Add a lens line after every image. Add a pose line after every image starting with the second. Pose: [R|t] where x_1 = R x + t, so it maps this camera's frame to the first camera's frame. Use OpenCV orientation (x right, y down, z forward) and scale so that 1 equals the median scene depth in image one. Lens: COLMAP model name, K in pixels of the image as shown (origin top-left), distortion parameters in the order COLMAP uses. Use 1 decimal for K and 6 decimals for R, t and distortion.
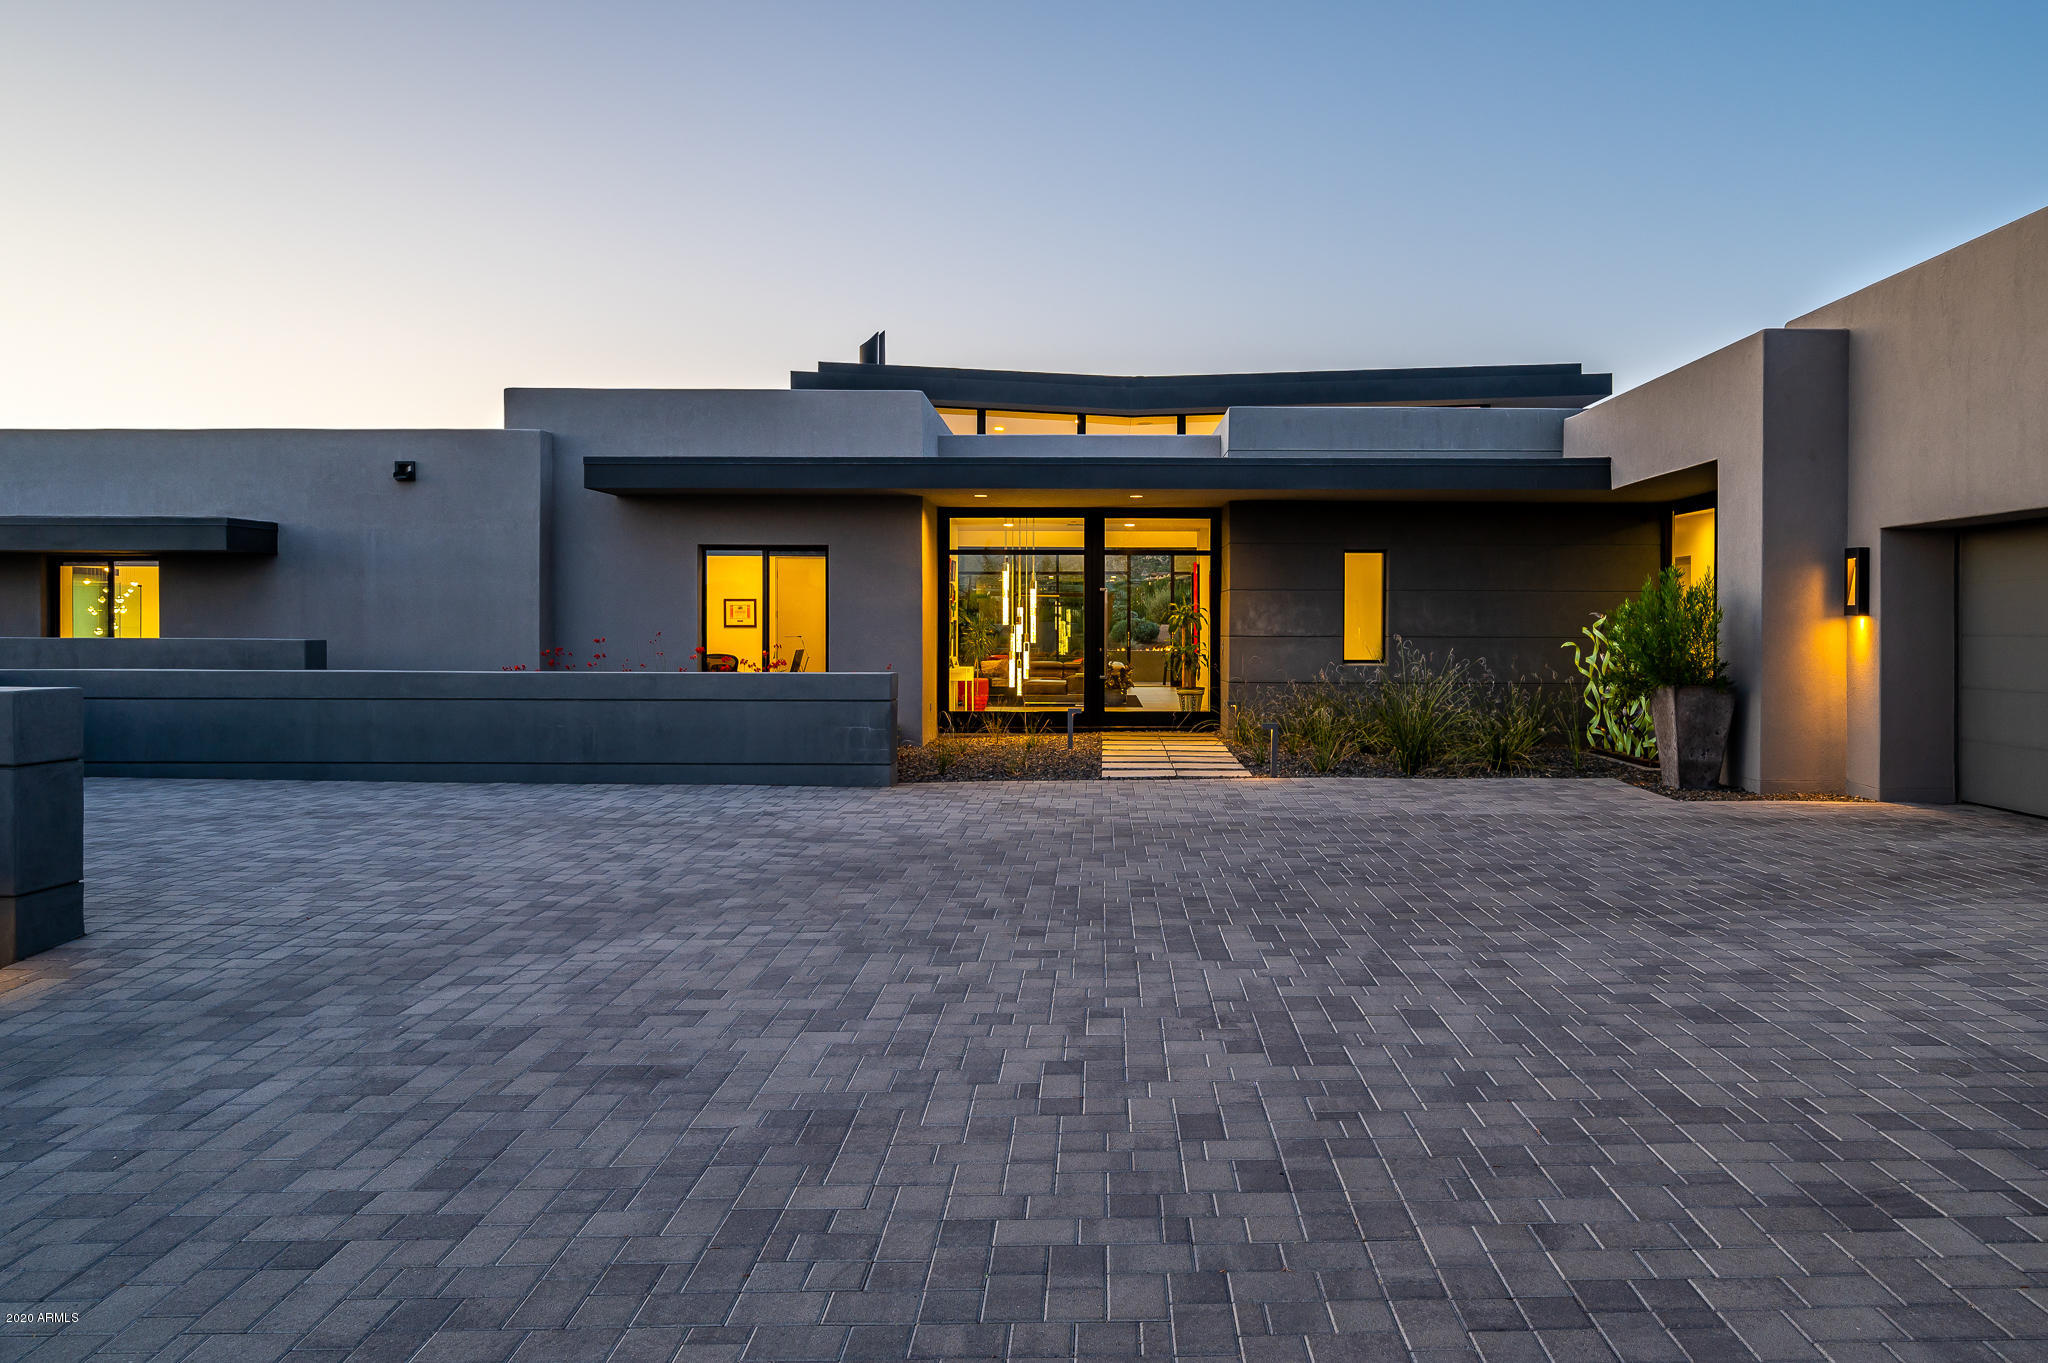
lens RADIAL K [[1354.0, 0, 1107.1], [0, 1354.0, 644.5], [0, 0, 1]] dist [-0.003239, -0.001008]
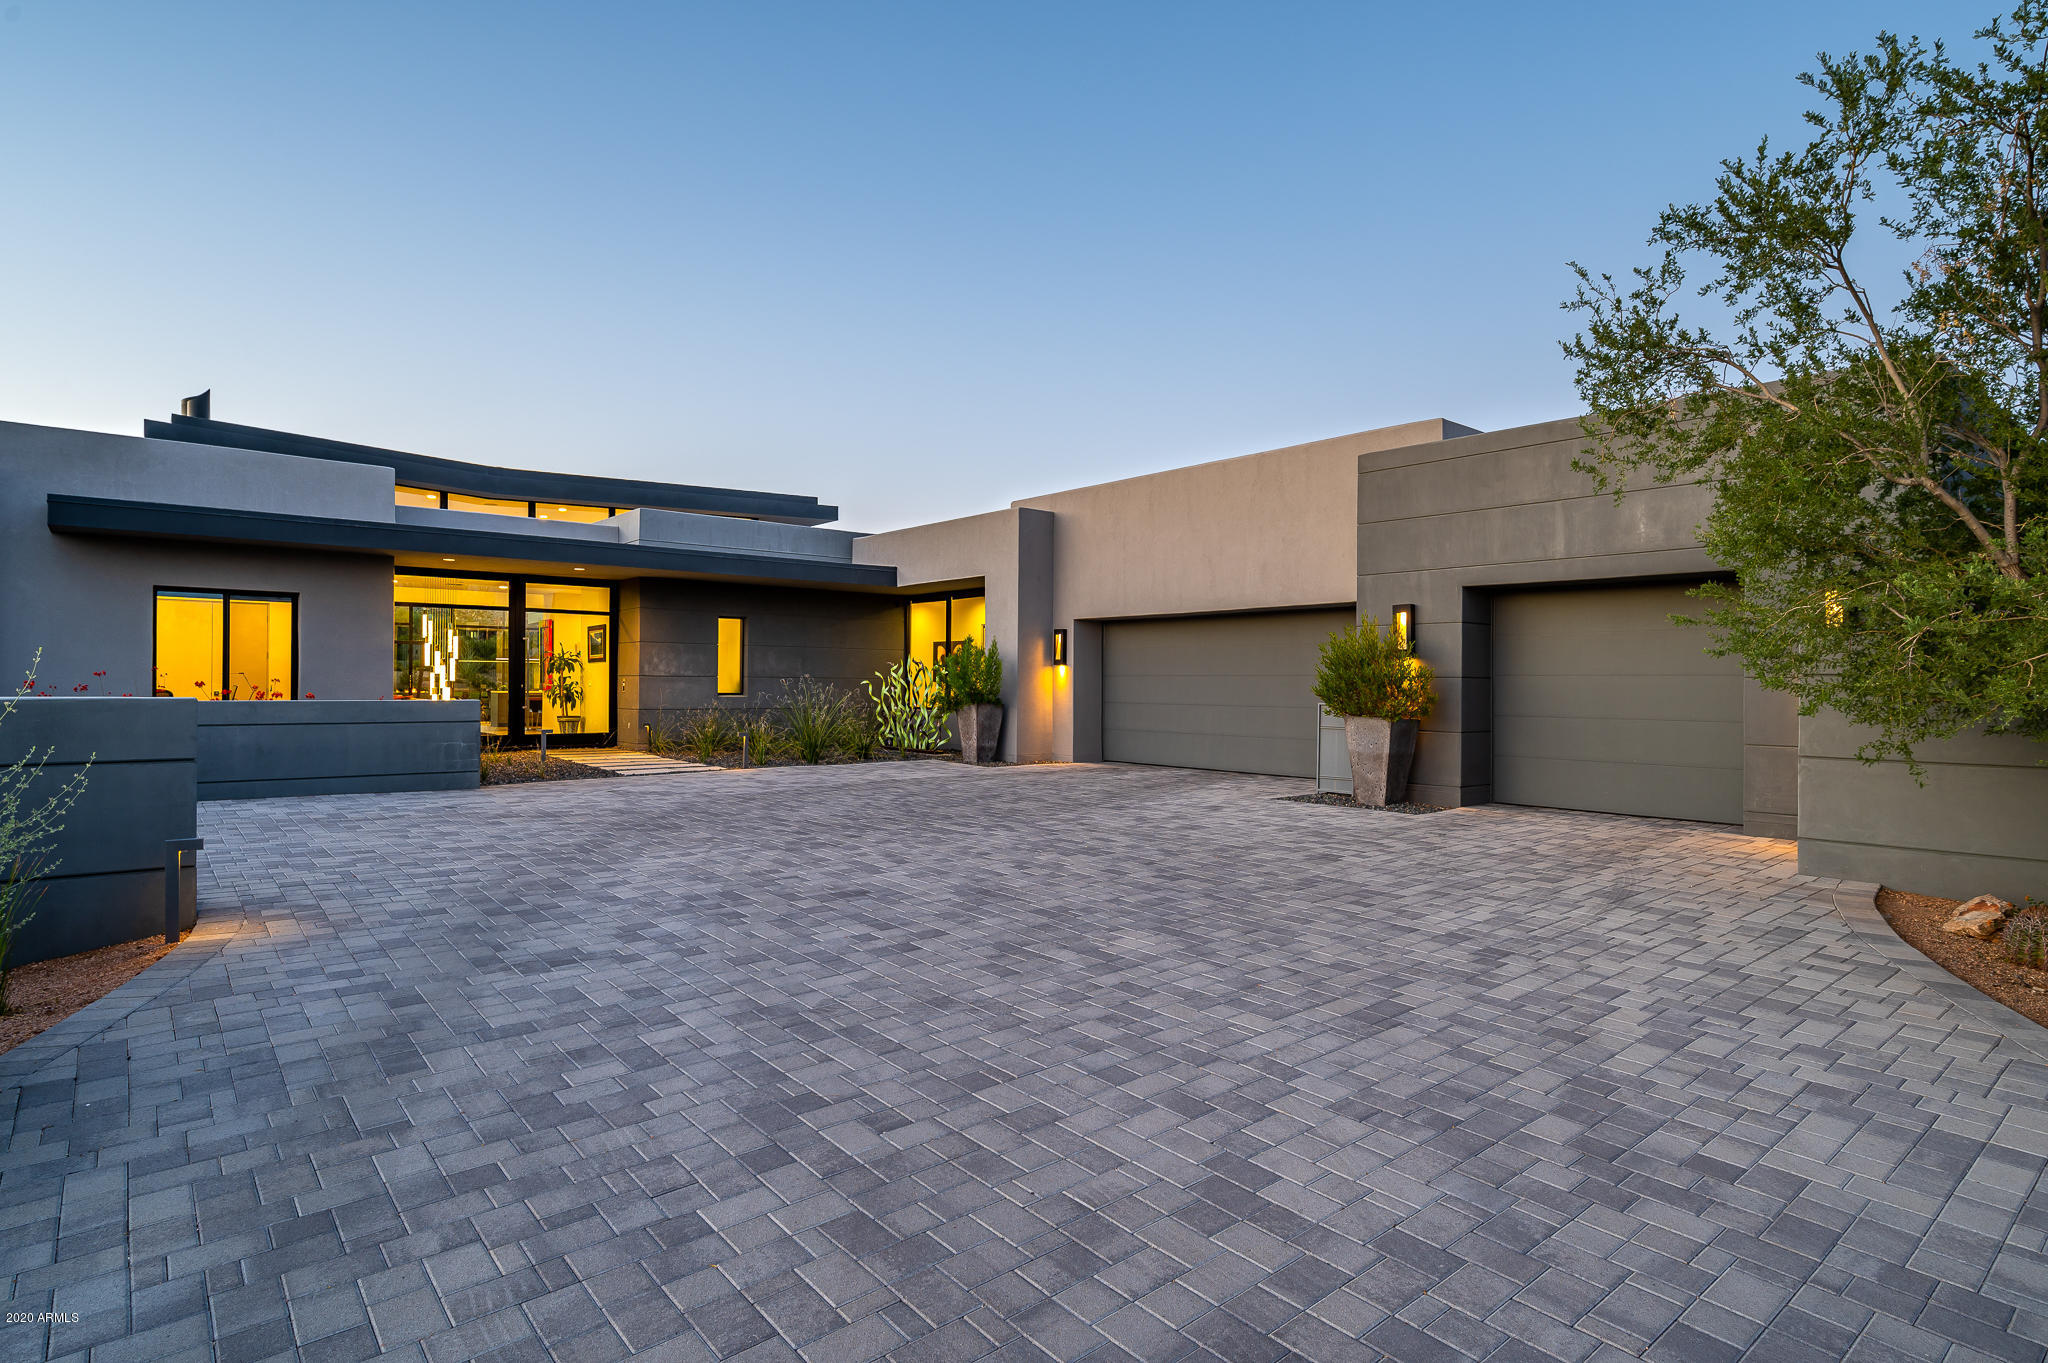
lens RADIAL K [[1065.7, 0, 1026.1], [0, 1065.7, 684.6], [0, 0, 1]] dist [0.002115, 0.000572]
pose [[0.772481, 0.002007, 0.635035, -0.304274], [0.001876, 0.999983, -0.005443, 0.009901], [-0.635035, 0.005396, 0.772465, -0.083361]]
